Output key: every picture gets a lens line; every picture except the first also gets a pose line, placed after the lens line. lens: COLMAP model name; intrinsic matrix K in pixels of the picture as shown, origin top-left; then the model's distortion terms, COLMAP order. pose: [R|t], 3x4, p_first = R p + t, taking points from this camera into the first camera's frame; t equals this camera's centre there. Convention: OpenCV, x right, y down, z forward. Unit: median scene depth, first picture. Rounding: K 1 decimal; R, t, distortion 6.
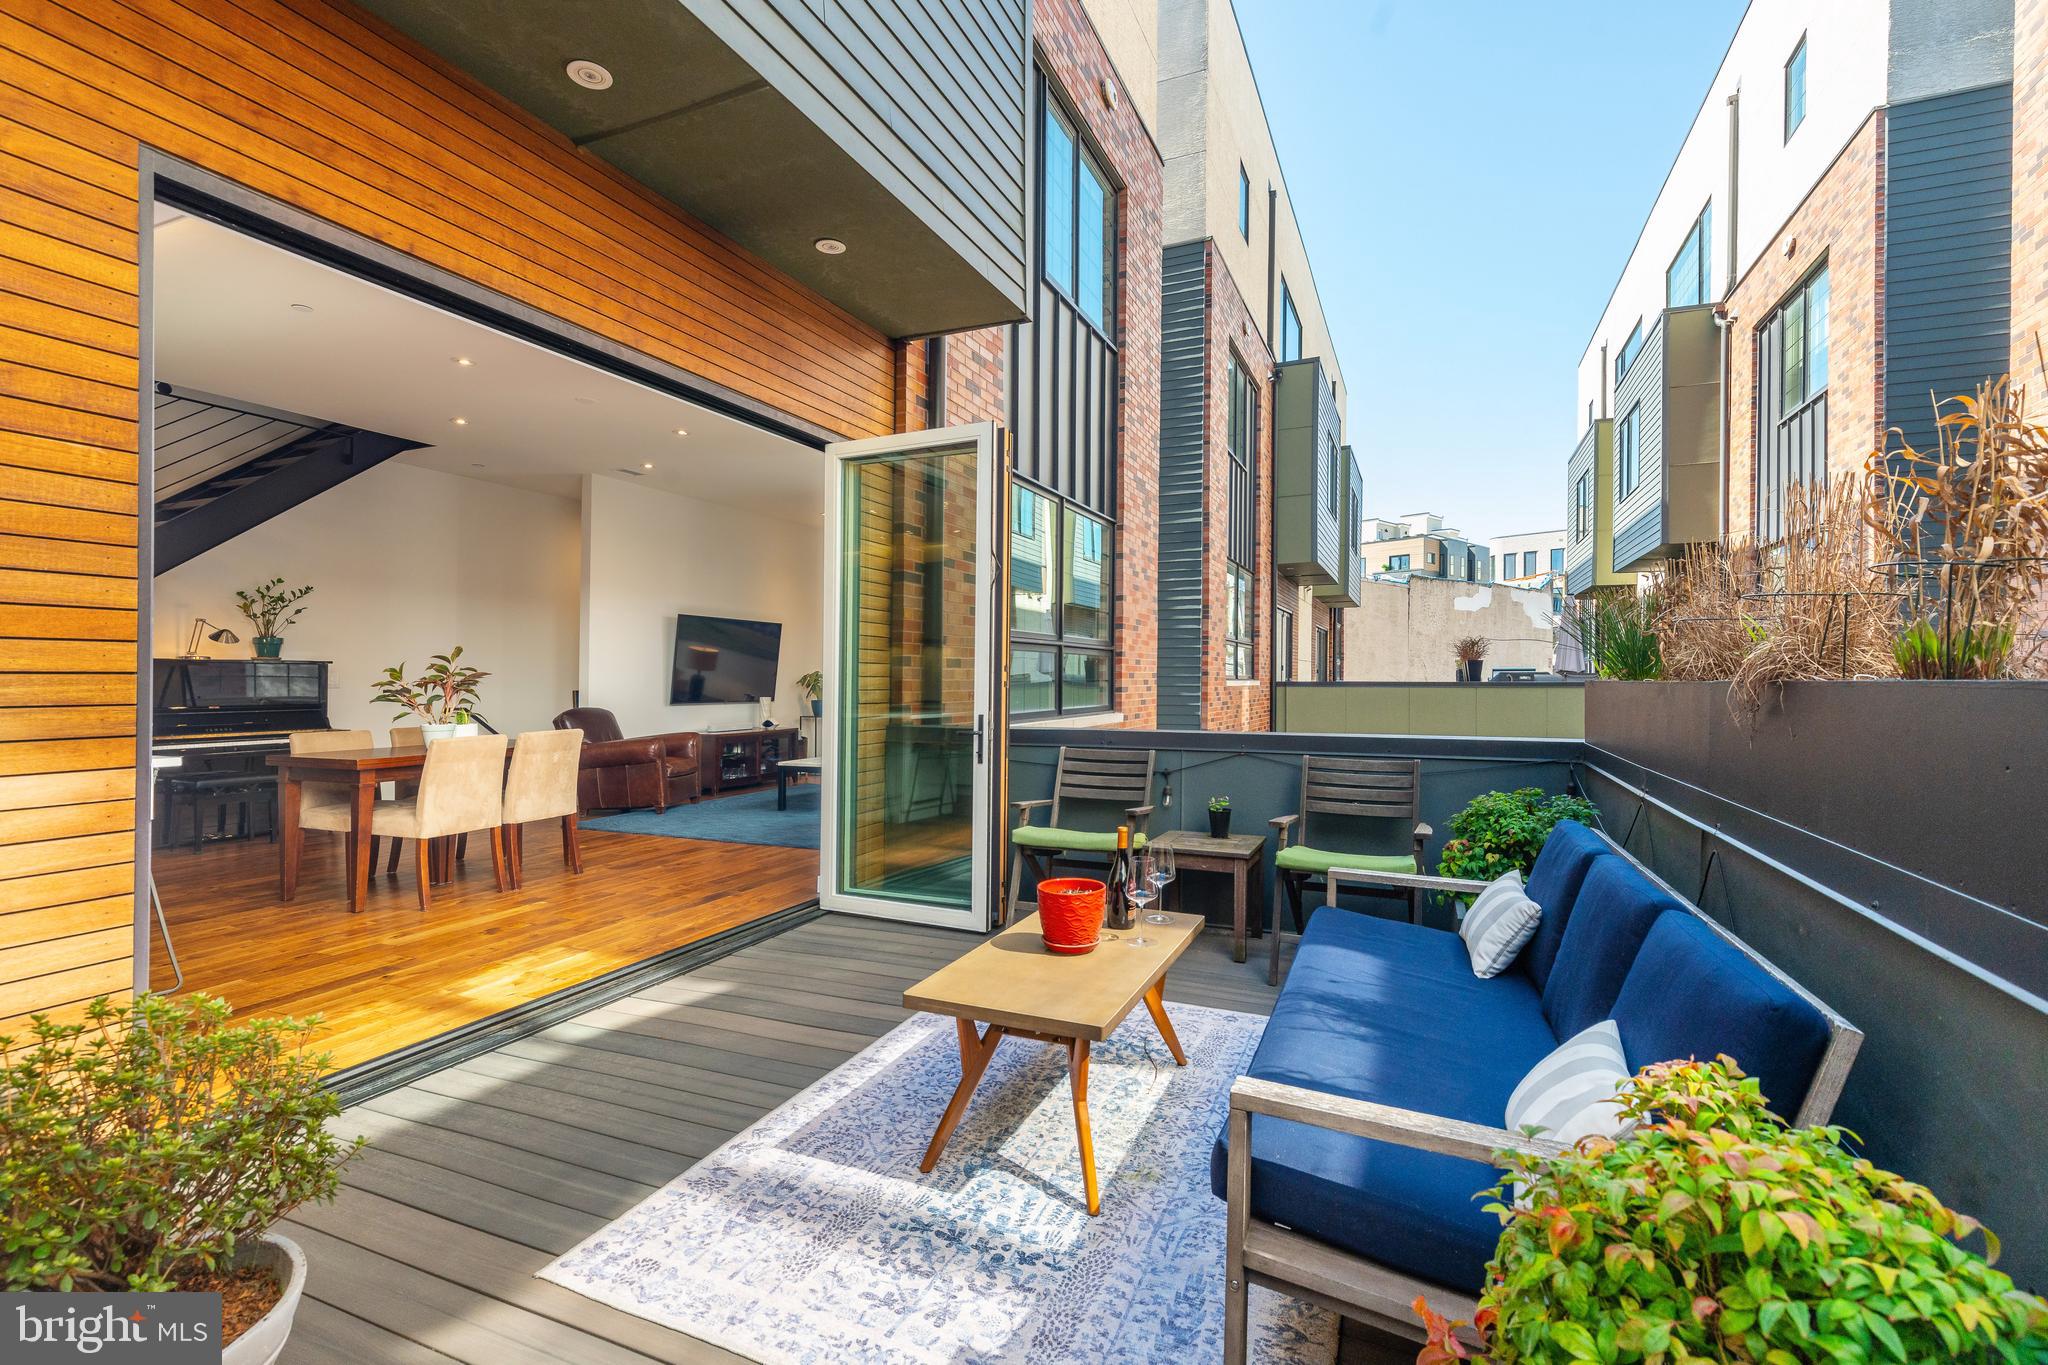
lens RADIAL K [[921.3, 0, 1061.5], [0, 921.3, 635.7], [0, 0, 1]] dist [0.005976, 0.000429]
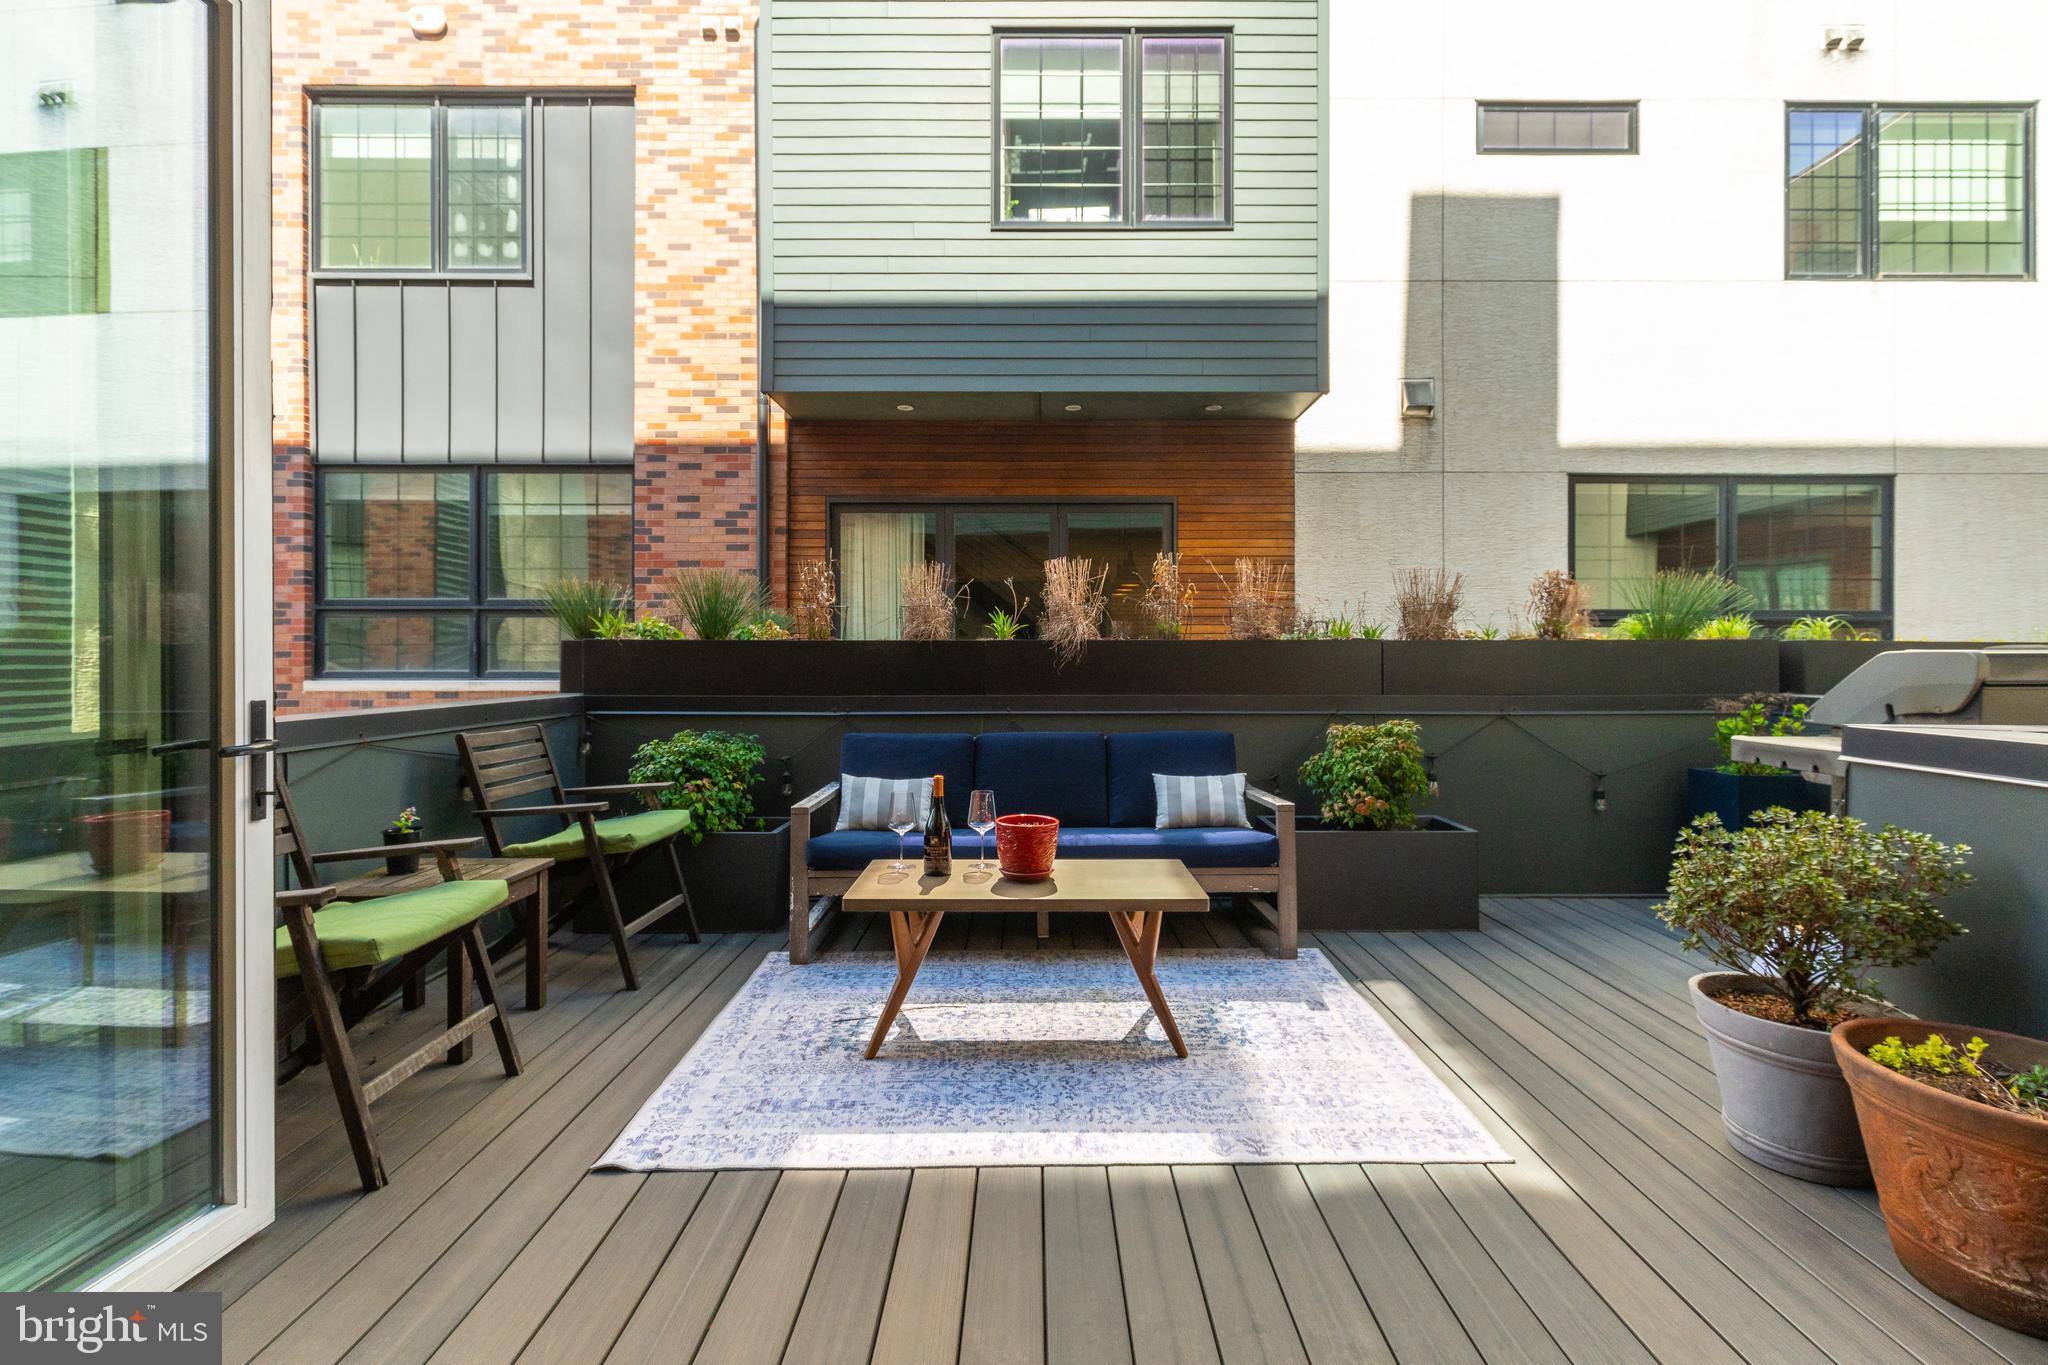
lens RADIAL K [[920.0, 0, 1040.8], [0, 920.0, 663.1], [0, 0, 1]] dist [0.000339, 0.000269]
pose [[-0.378427, -0.012905, 0.925541, -0.738278], [-0.037707, 0.999288, -0.001485, 0.073331], [-0.924863, -0.035461, -0.378644, 1.064046]]
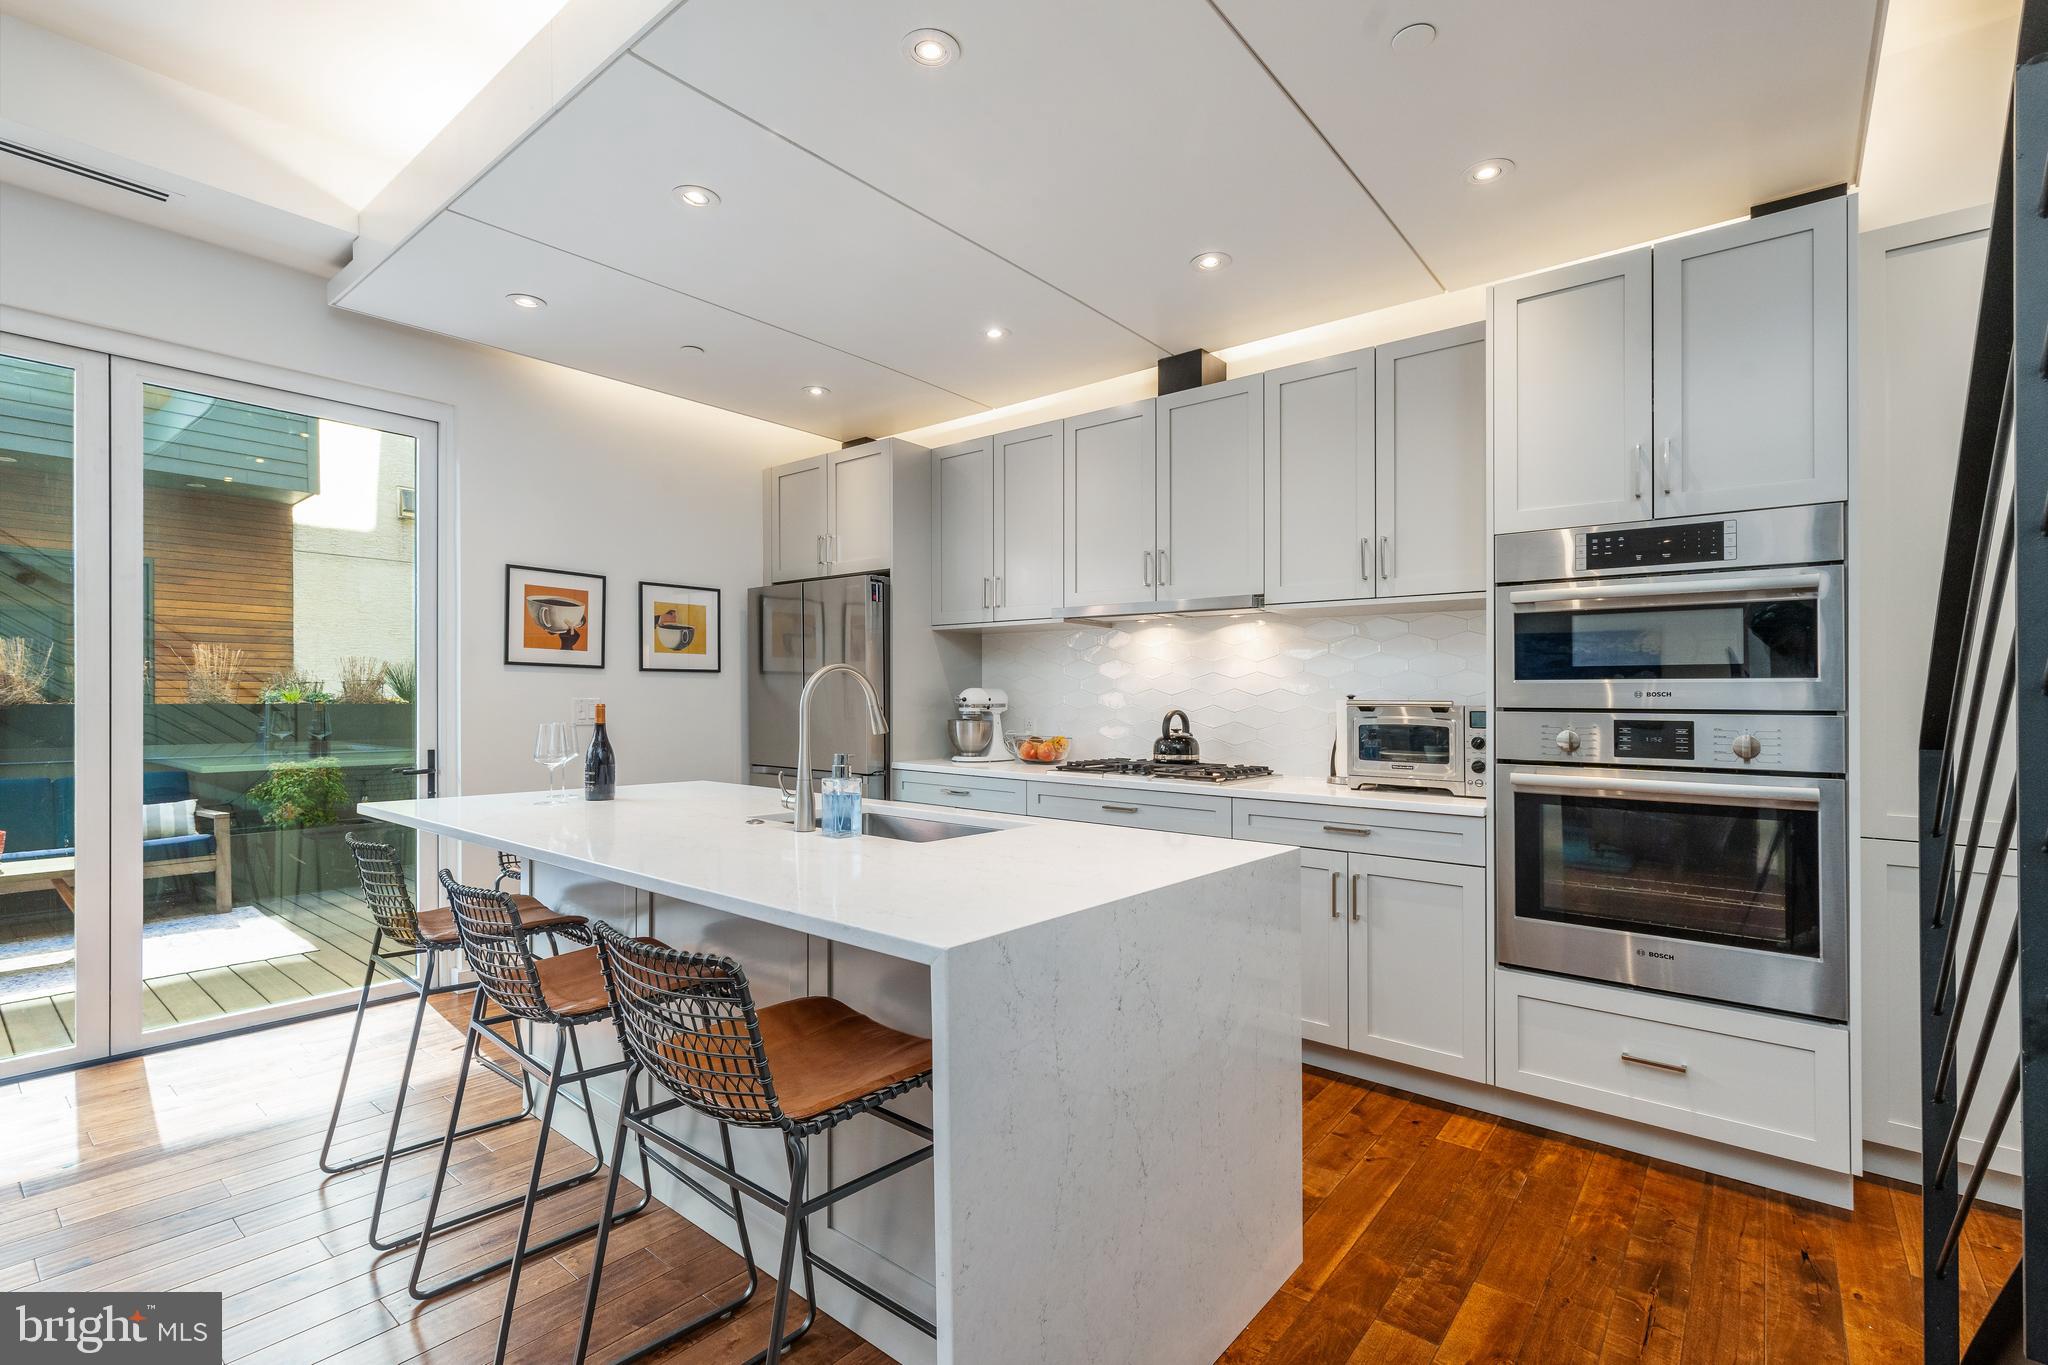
lens RADIAL K [[915.1, 0, 1019.5], [0, 915.1, 697.8], [0, 0, 1]] dist [0.004203, 0.000092]
pose [[-0.954079, -0.009790, 0.299394, -1.663862], [-0.021579, 0.999115, -0.036094, 0.046831], [-0.298776, -0.040897, -0.953447, 1.518022]]
